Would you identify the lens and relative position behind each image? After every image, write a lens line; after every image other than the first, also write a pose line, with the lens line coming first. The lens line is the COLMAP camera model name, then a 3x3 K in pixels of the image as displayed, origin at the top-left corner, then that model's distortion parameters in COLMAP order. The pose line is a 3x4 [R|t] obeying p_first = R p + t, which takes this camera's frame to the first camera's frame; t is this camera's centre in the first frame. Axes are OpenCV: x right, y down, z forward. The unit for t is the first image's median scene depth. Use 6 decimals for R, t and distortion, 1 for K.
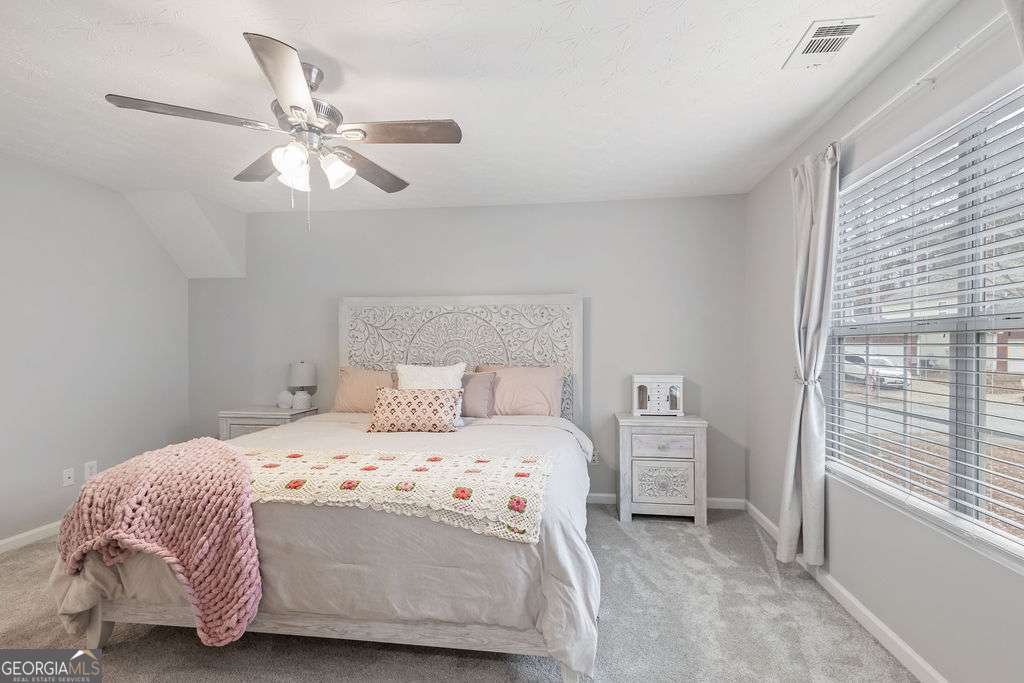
lens RADIAL K [[473.8, 0, 511.4], [0, 473.8, 345.2], [0, 0, 1]] dist [0.004122, -0.000468]
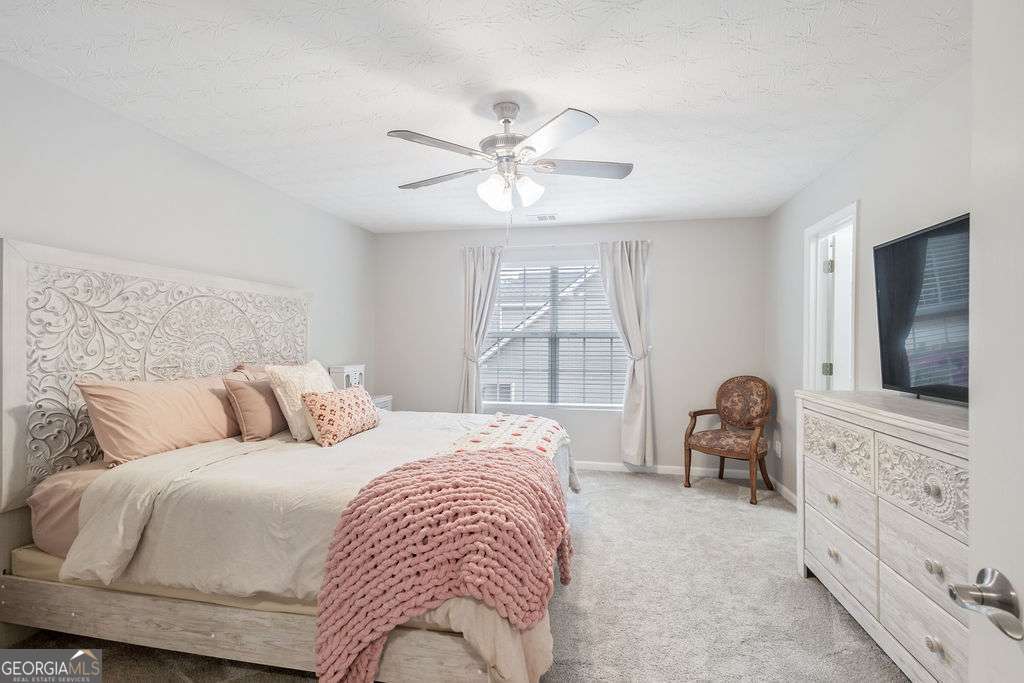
lens RADIAL K [[473.8, 0, 509.7], [0, 473.8, 340.8], [0, 0, 1]] dist [0.004122, -0.000468]
pose [[0.054586, 0.000733, 0.998509, -0.842531], [-0.008929, 0.999960, -0.000246, -0.002952], [-0.998469, -0.008903, 0.054591, 0.482602]]
